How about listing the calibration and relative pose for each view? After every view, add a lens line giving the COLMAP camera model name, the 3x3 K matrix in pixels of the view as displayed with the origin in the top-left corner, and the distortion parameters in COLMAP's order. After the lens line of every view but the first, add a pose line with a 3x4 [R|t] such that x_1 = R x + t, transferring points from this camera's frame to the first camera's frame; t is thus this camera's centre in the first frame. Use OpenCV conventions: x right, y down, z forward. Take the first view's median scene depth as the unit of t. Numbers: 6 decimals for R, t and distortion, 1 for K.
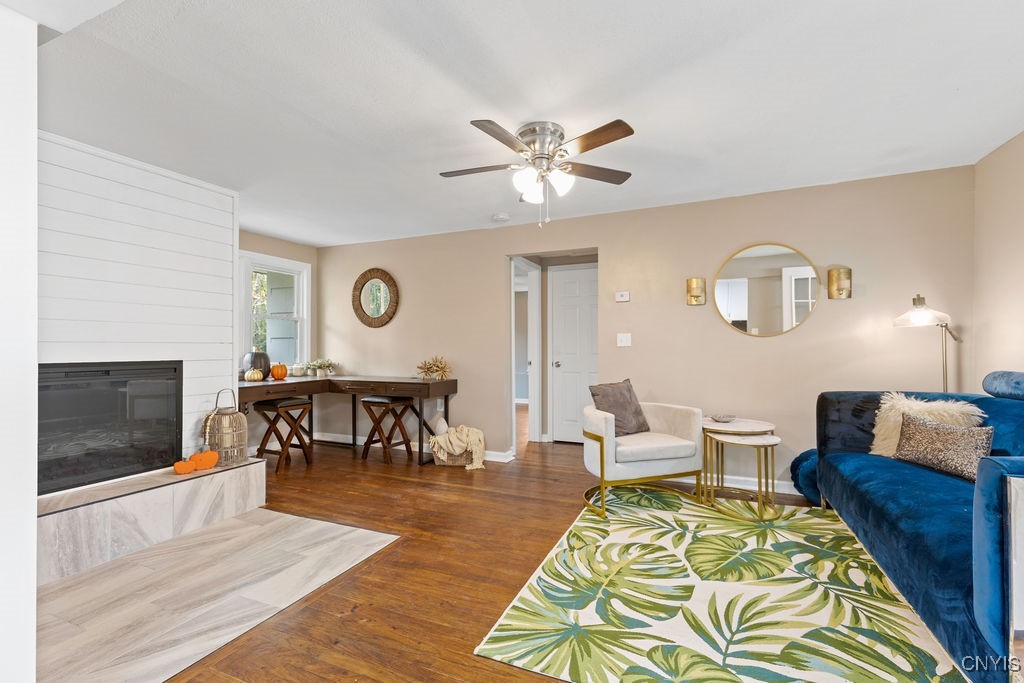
lens RADIAL K [[463.0, 0, 510.6], [0, 463.0, 343.2], [0, 0, 1]] dist [0.008433, -0.000685]
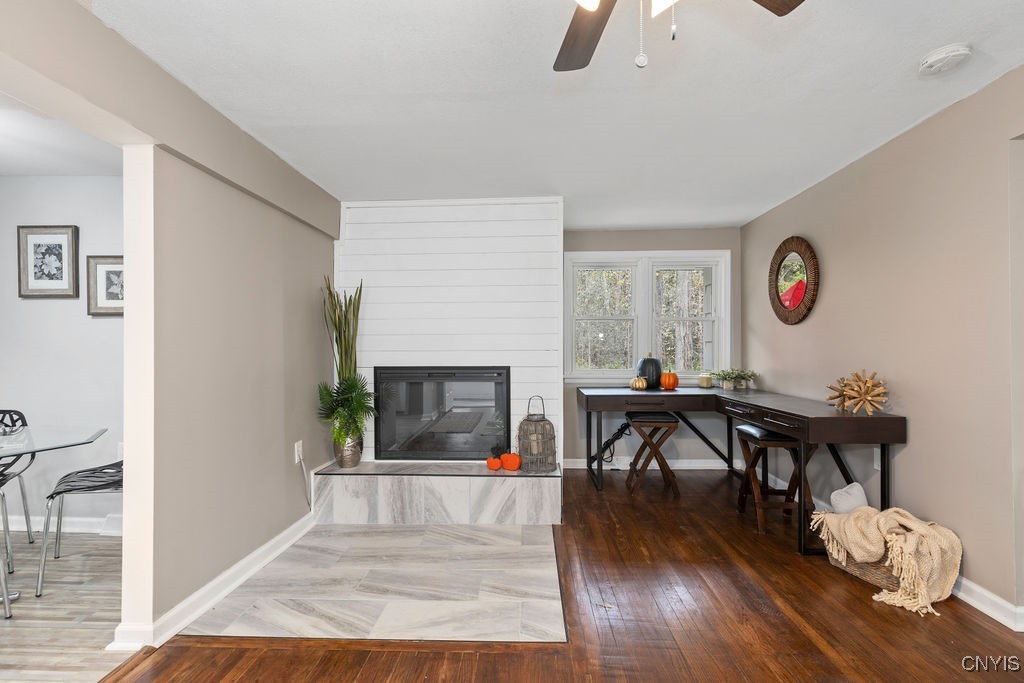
lens RADIAL K [[463.0, 0, 513.3], [0, 463.0, 347.6], [0, 0, 1]] dist [0.008433, -0.000685]
pose [[0.363556, -0.007009, -0.931546, 0.310033], [0.011756, 0.999927, -0.002935, -0.004074], [0.931498, -0.009884, 0.363612, 0.595386]]
